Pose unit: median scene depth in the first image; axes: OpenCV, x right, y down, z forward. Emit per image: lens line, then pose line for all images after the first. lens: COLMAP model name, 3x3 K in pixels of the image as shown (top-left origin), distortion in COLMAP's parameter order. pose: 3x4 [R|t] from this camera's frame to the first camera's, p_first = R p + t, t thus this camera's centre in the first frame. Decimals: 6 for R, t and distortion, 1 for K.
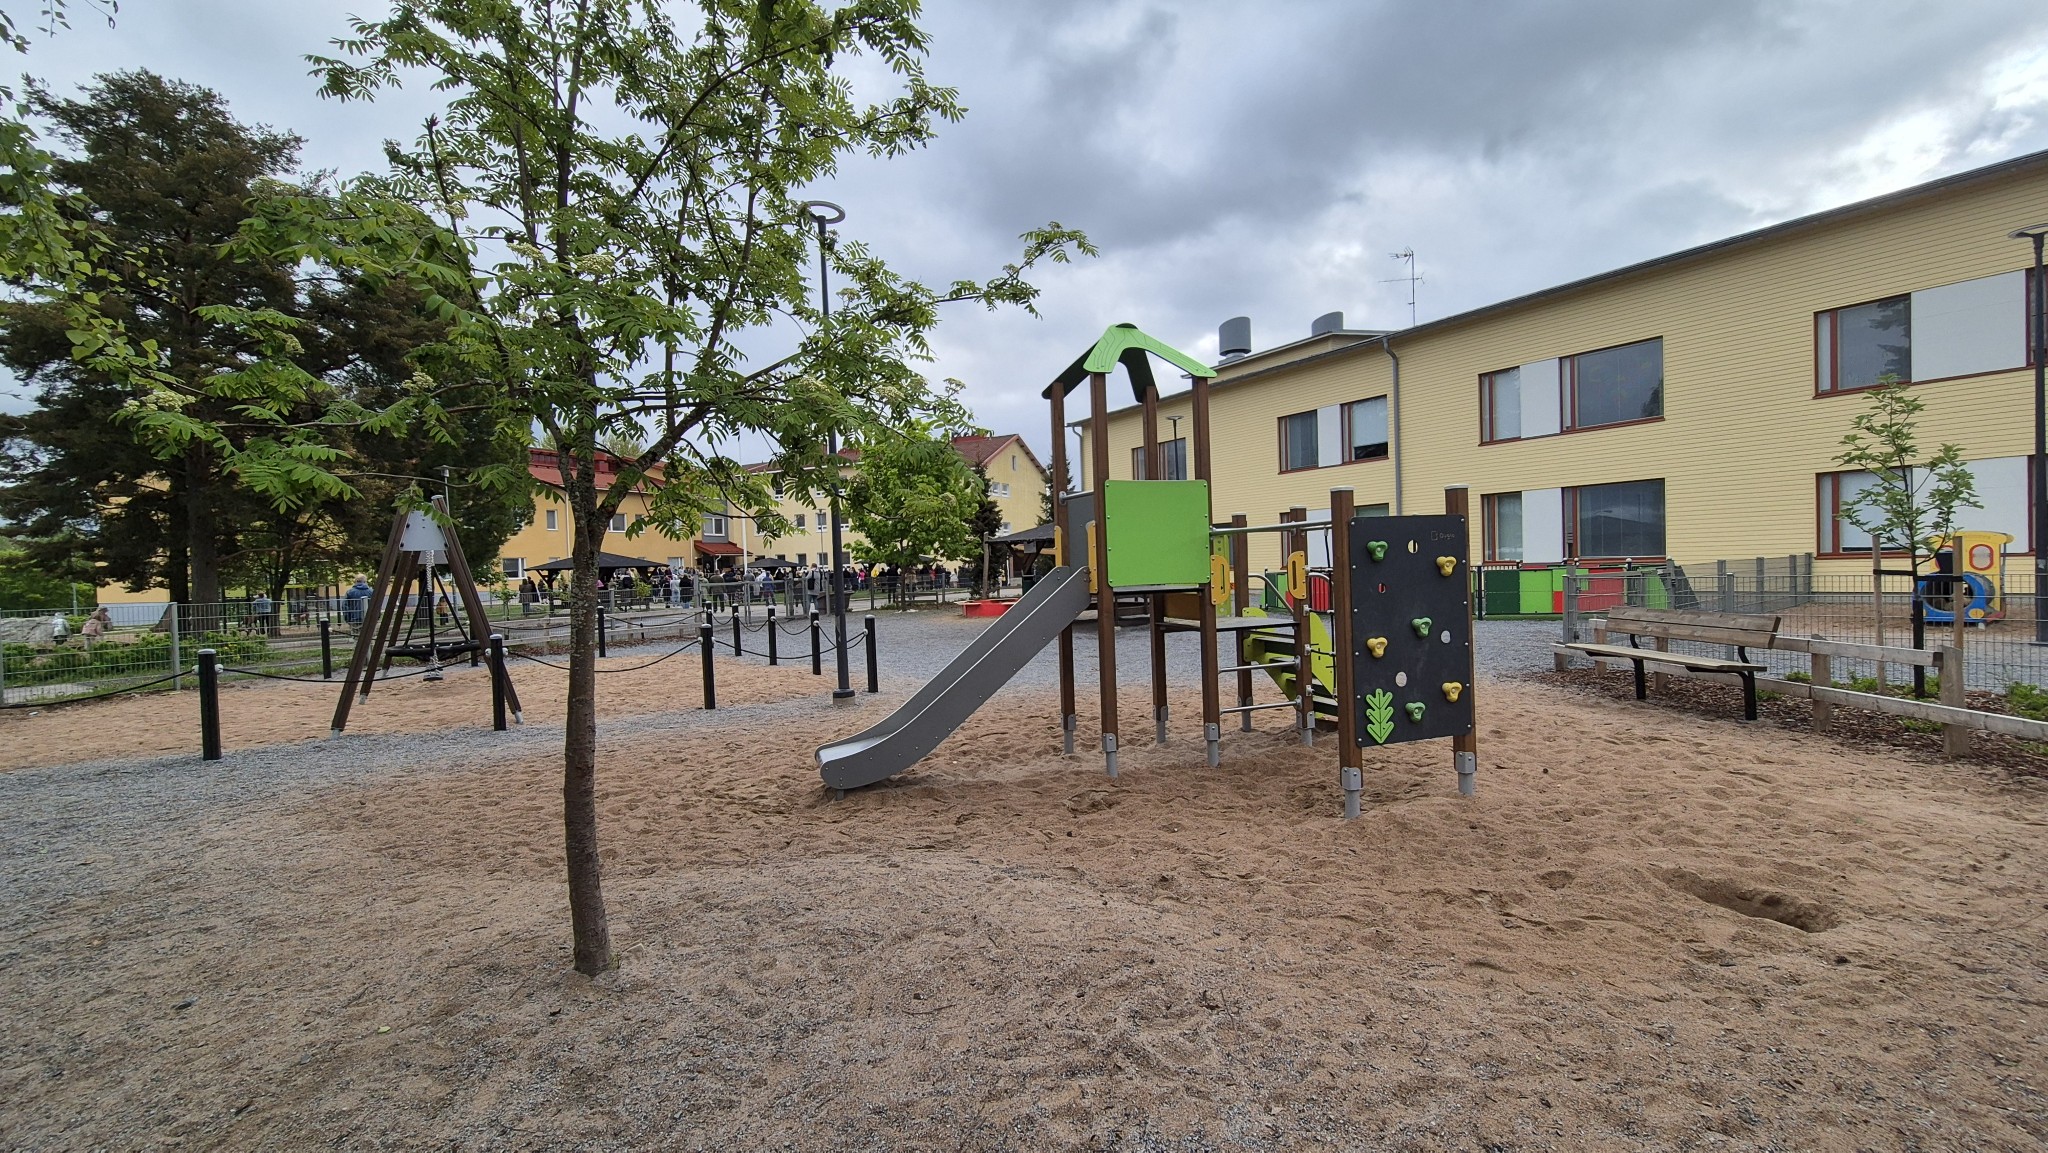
lens RADIAL K [[847.3, 0, 1022.3], [0, 847.3, 602.5], [0, 0, 1]] dist [-0.000581, -0.000152]
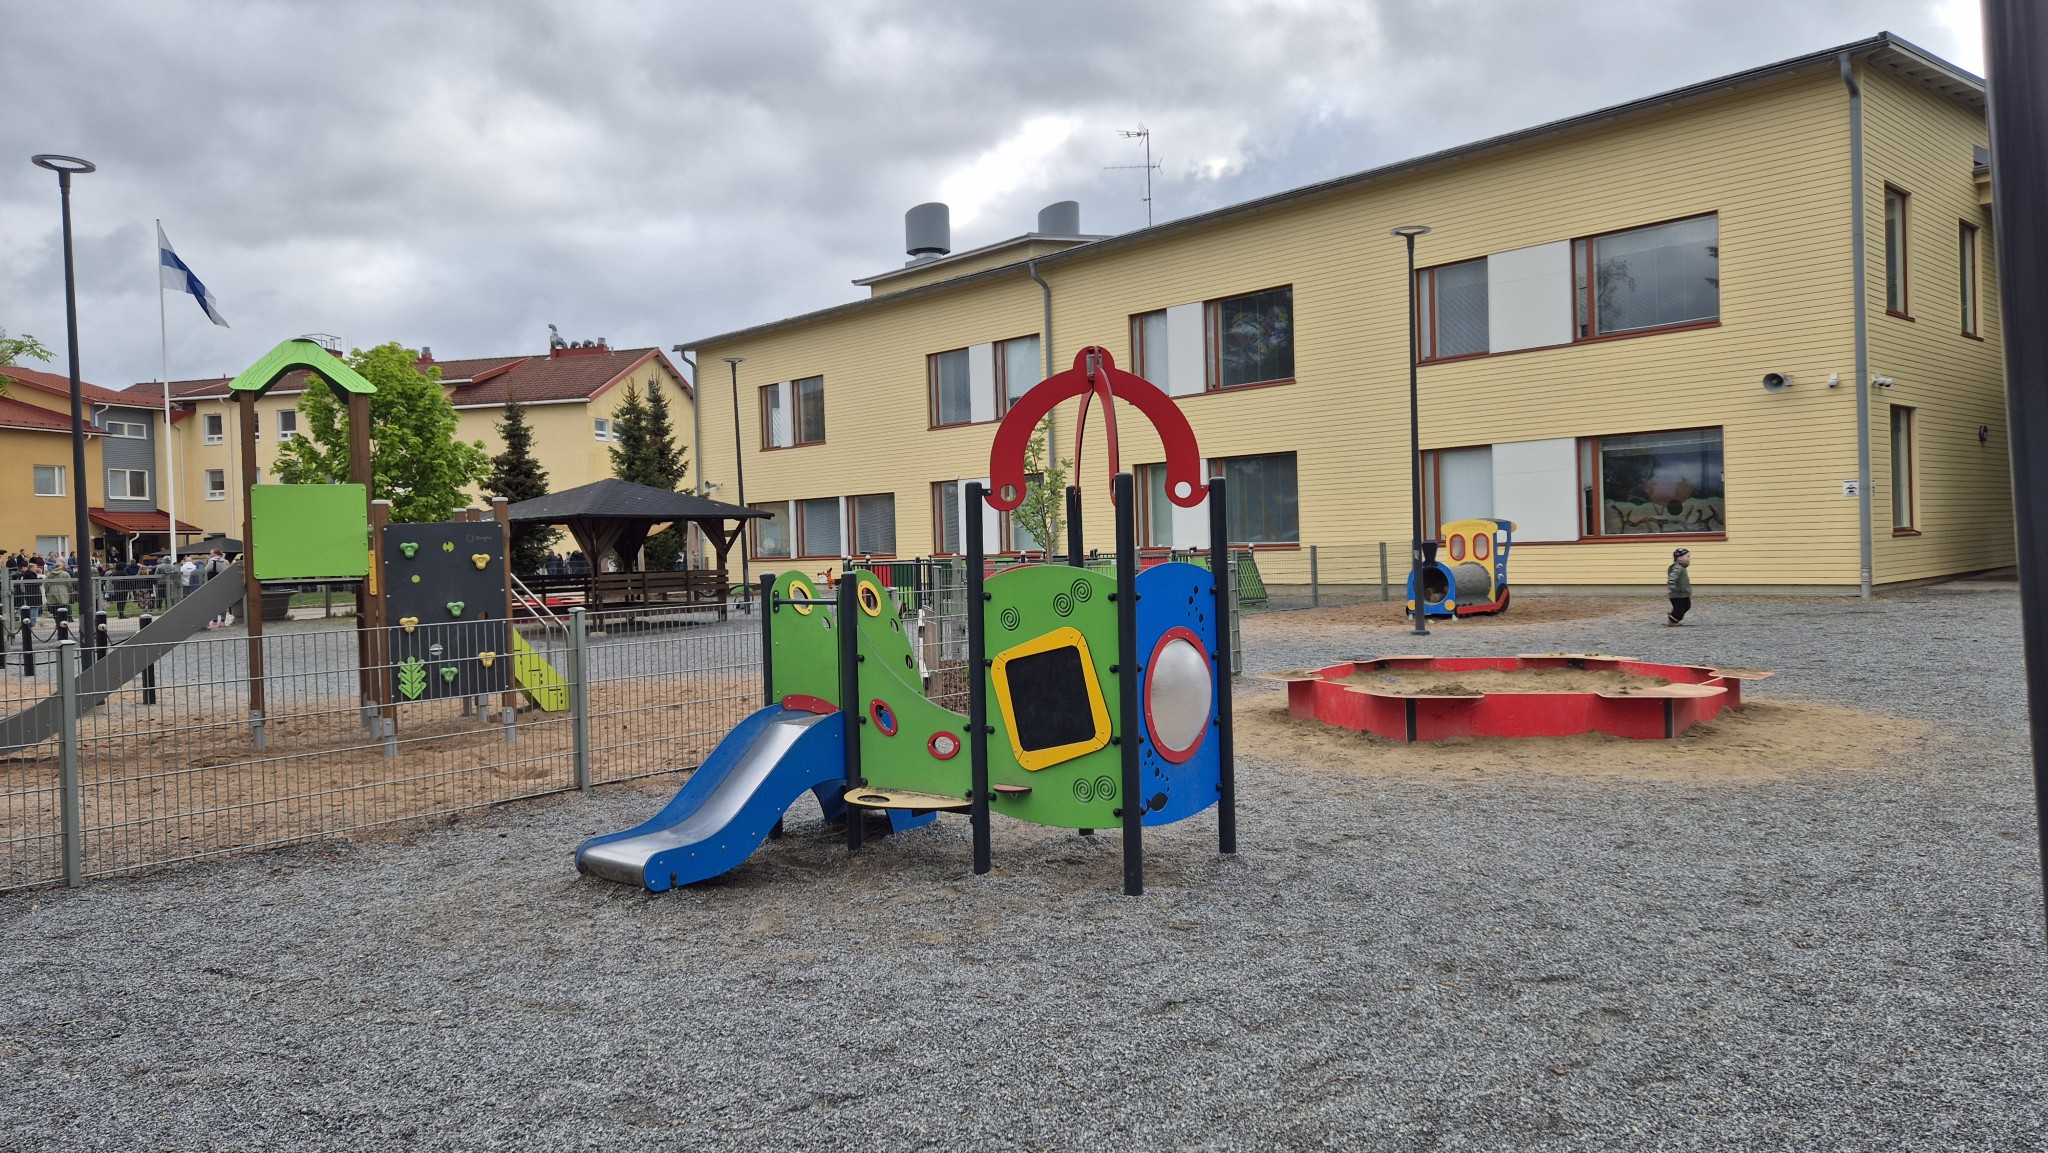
lens RADIAL K [[1386.6, 0, 1024.0], [0, 1386.6, 576.5], [0, 0, 1]] dist [0.090494, -0.071393]
pose [[0.982885, -0.003065, 0.184195, 0.232764], [0.007386, 0.999713, -0.022775, 0.008629], [-0.184073, 0.023746, 0.982626, -0.316984]]
